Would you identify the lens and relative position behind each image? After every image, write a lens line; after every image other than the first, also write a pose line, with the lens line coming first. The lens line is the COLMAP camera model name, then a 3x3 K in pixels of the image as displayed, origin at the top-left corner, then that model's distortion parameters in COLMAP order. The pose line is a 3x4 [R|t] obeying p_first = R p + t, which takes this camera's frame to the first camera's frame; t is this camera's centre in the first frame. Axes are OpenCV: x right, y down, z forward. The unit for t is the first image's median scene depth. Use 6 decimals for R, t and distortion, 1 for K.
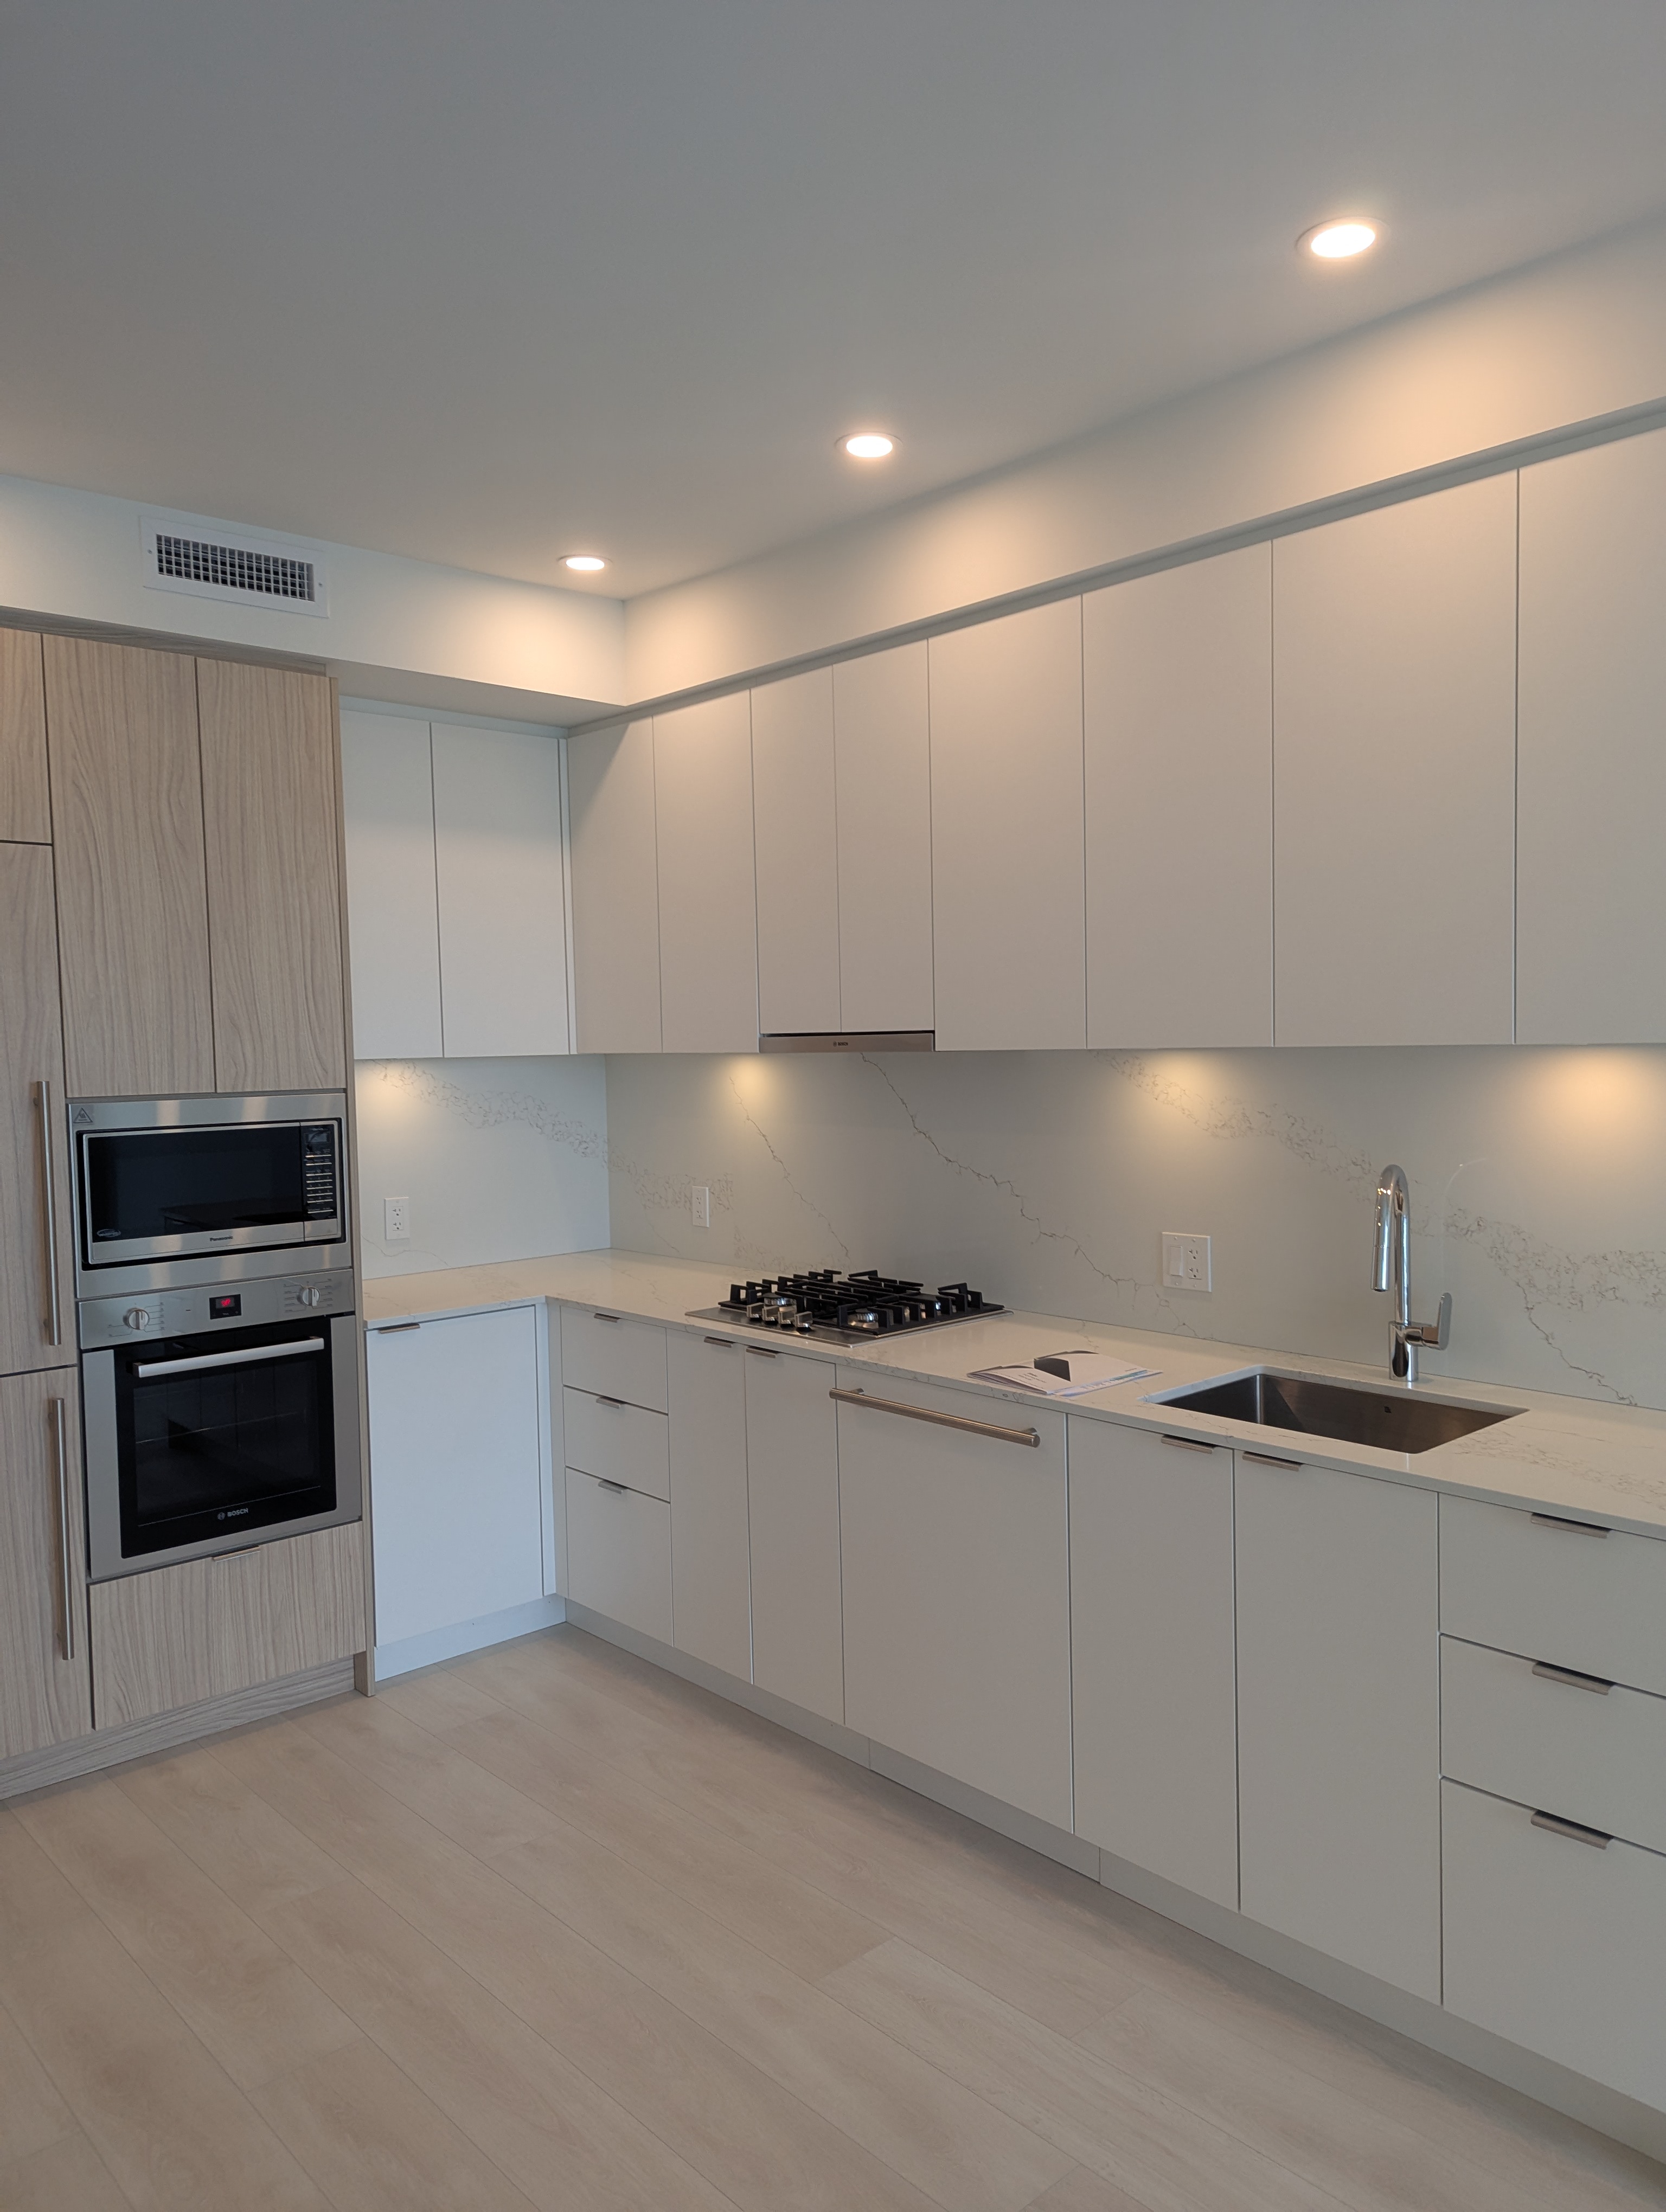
lens RADIAL K [[1538.0, 0, 846.5], [0, 1538.0, 1120.9], [0, 0, 1]] dist [0.061585, -0.058898]
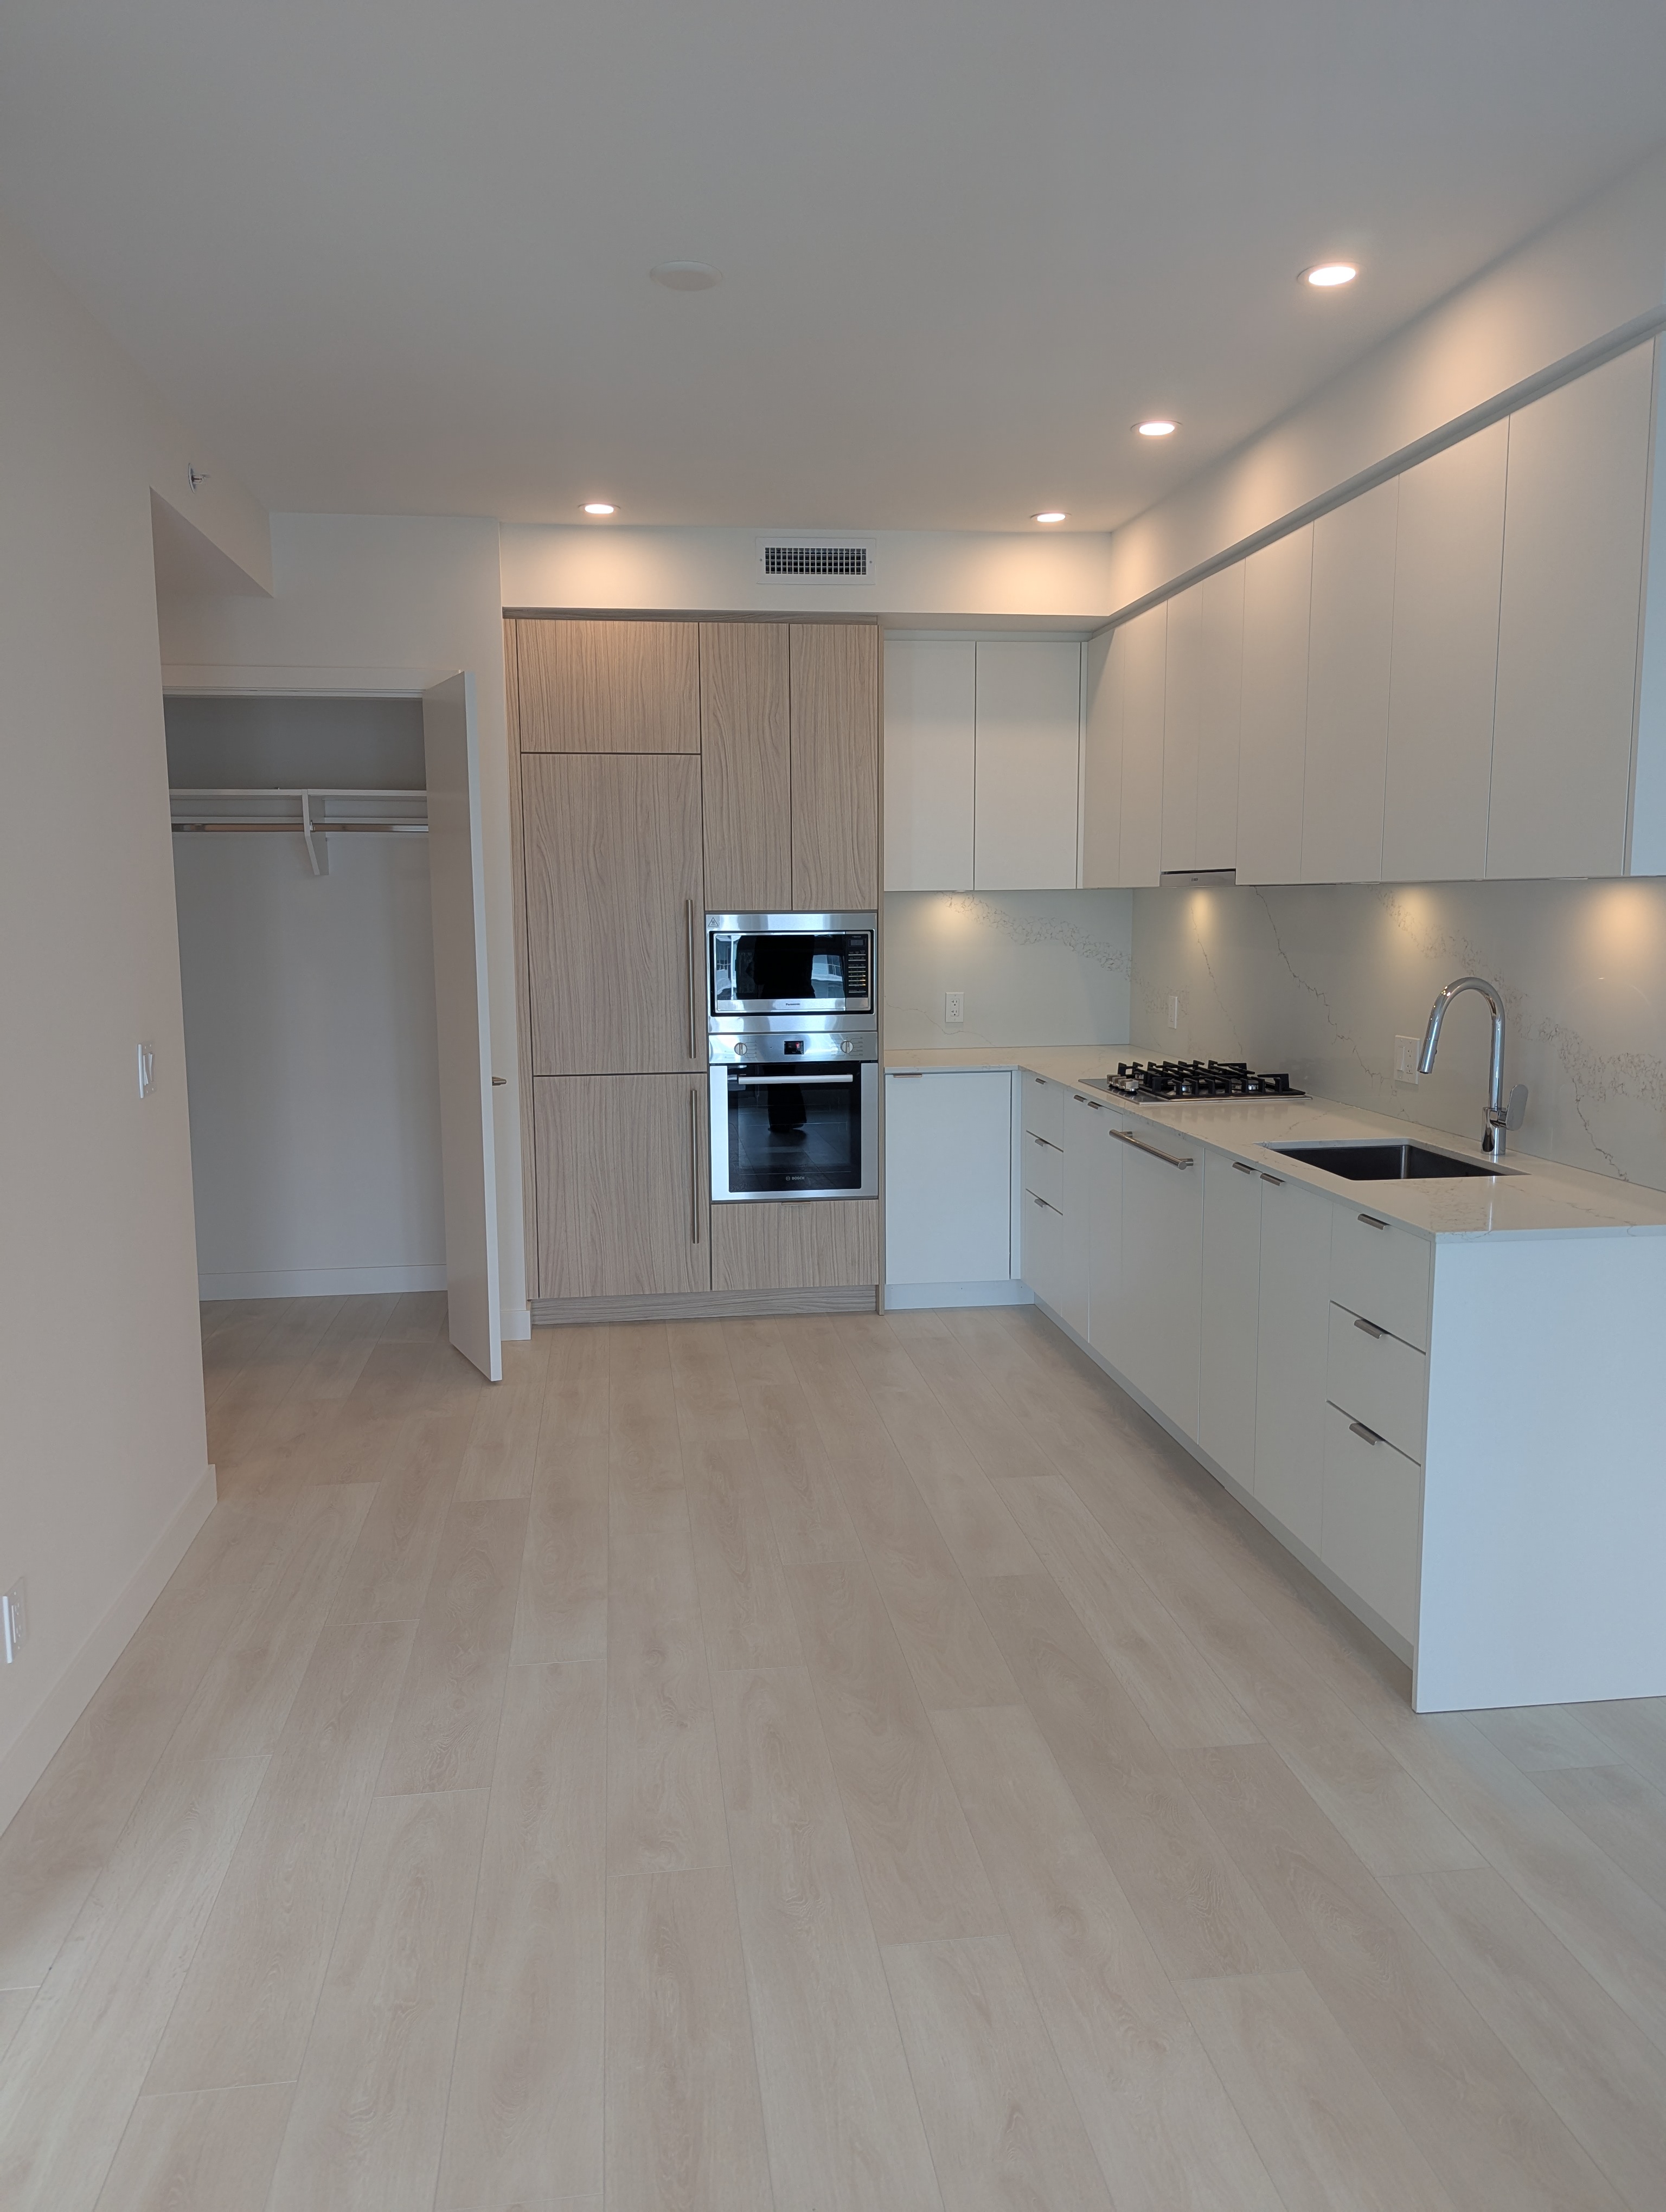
lens RADIAL K [[1538.0, 0, 827.8], [0, 1538.0, 1110.4], [0, 0, 1]] dist [0.061585, -0.058898]
pose [[0.819720, 0.091176, -0.565460, 0.529123], [-0.039208, 0.993865, 0.103415, 0.021512], [0.571420, -0.062601, 0.818266, -0.266196]]
